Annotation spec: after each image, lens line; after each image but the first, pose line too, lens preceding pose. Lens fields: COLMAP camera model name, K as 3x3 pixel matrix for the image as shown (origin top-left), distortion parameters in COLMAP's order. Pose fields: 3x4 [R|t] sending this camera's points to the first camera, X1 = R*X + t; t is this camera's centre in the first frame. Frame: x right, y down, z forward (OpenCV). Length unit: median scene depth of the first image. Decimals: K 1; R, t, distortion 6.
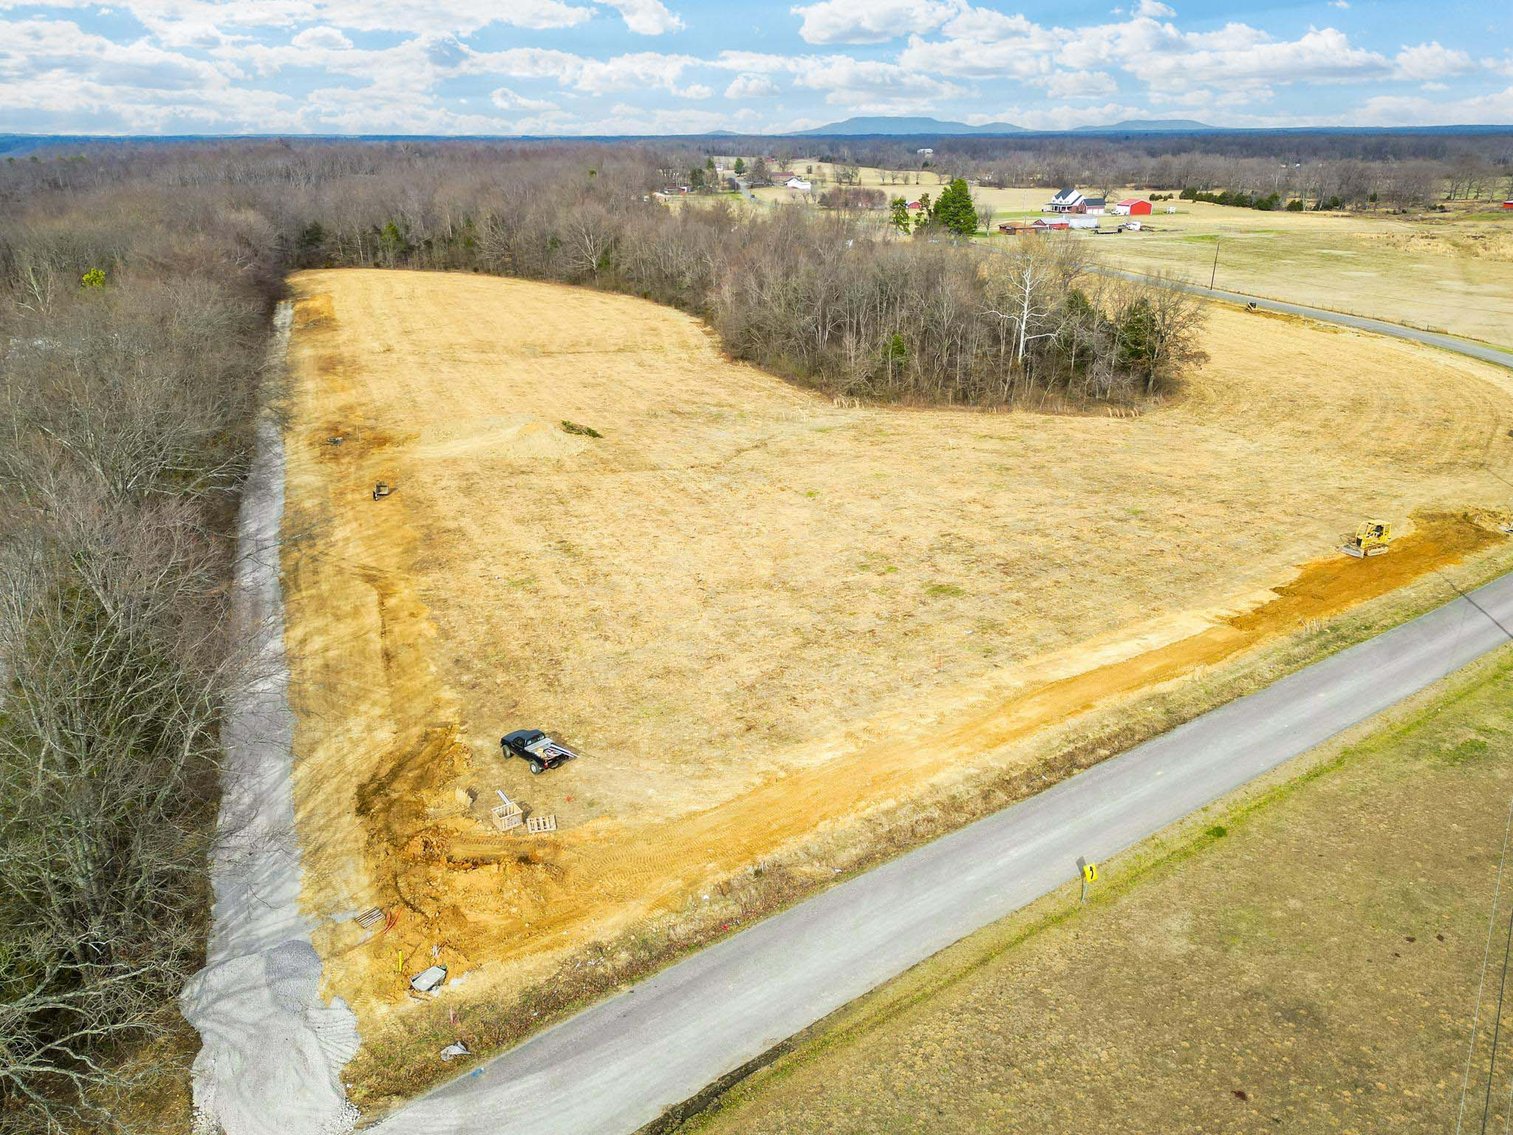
lens RADIAL K [[1084.4, 0, 739.3], [0, 1084.4, 564.3], [0, 0, 1]] dist [0.094306, -0.100027]
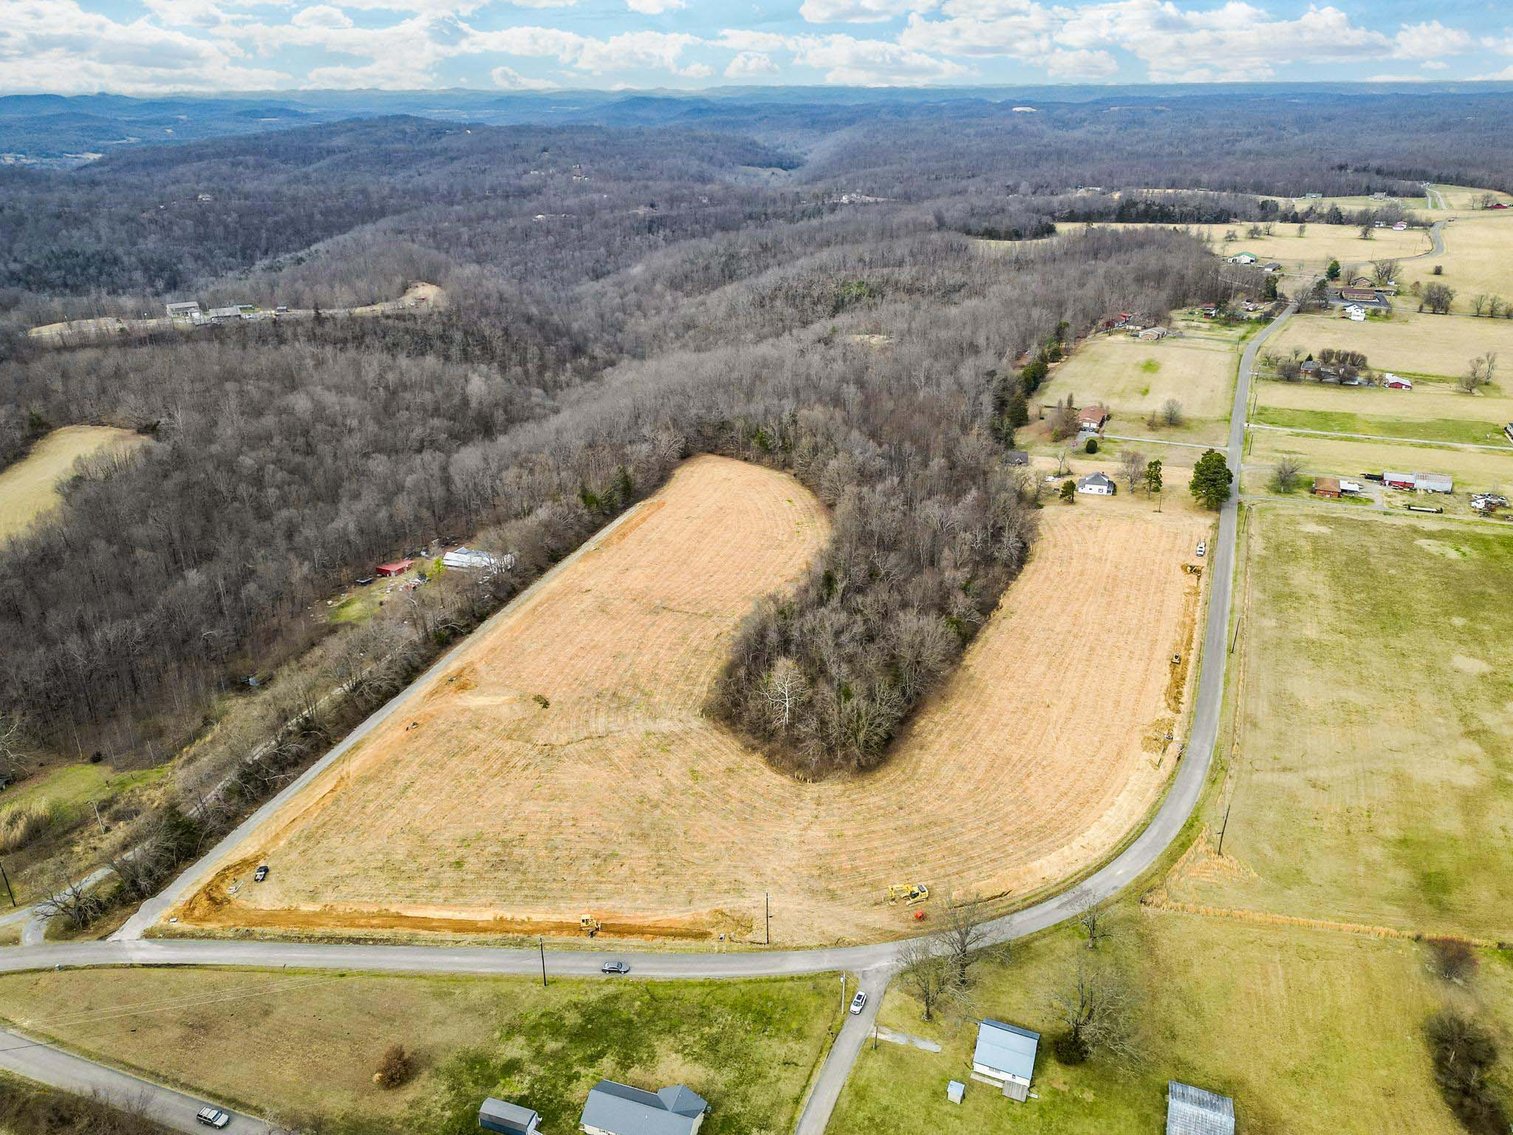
lens RADIAL K [[1066.7, 0, 756.5], [0, 1066.7, 567.5], [0, 0, 1]] dist [0.082253, -0.076734]
pose [[0.787460, 0.252200, -0.562407, 2.381590], [-0.220326, 0.967346, 0.125295, -1.348662], [0.575641, 0.025248, 0.817313, -0.869039]]
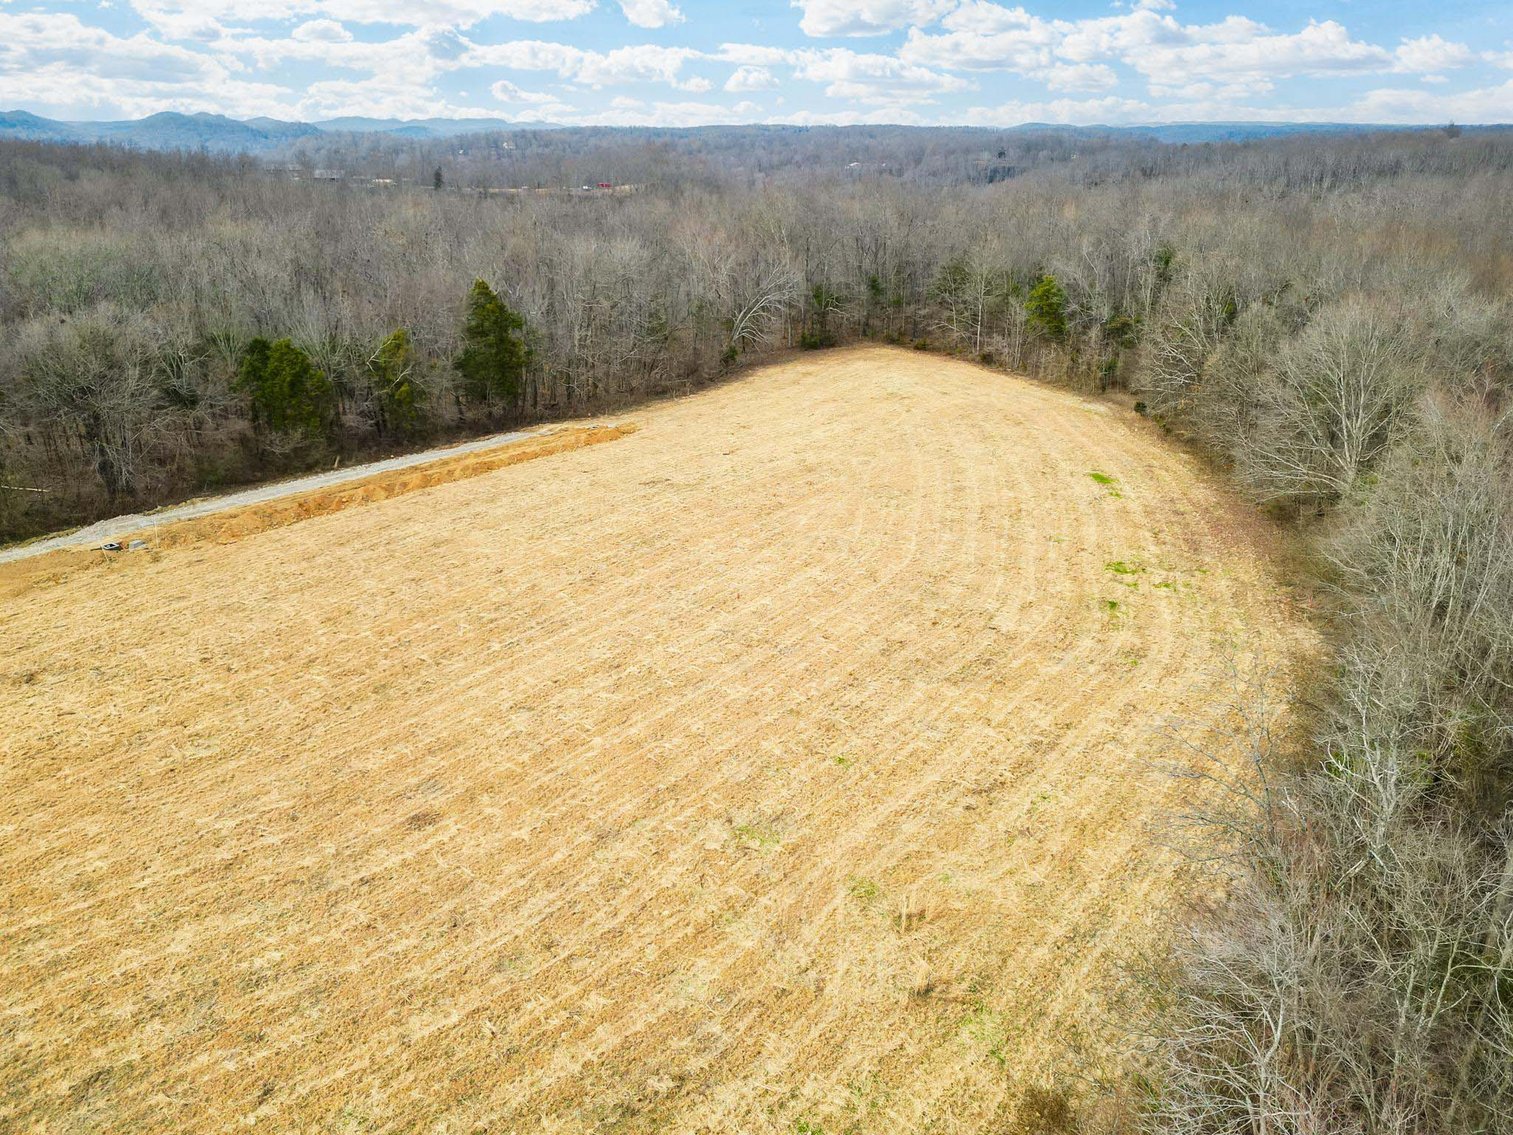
lens RADIAL K [[1104.5, 0, 756.5], [0, 1104.5, 567.5], [0, 0, 1]] dist [0.097807, -0.085424]
pose [[0.550862, 0.322736, -0.769671, 0.138640], [-0.309858, 0.935379, 0.170451, -1.013655], [0.774945, 0.144594, 0.615267, 2.655788]]
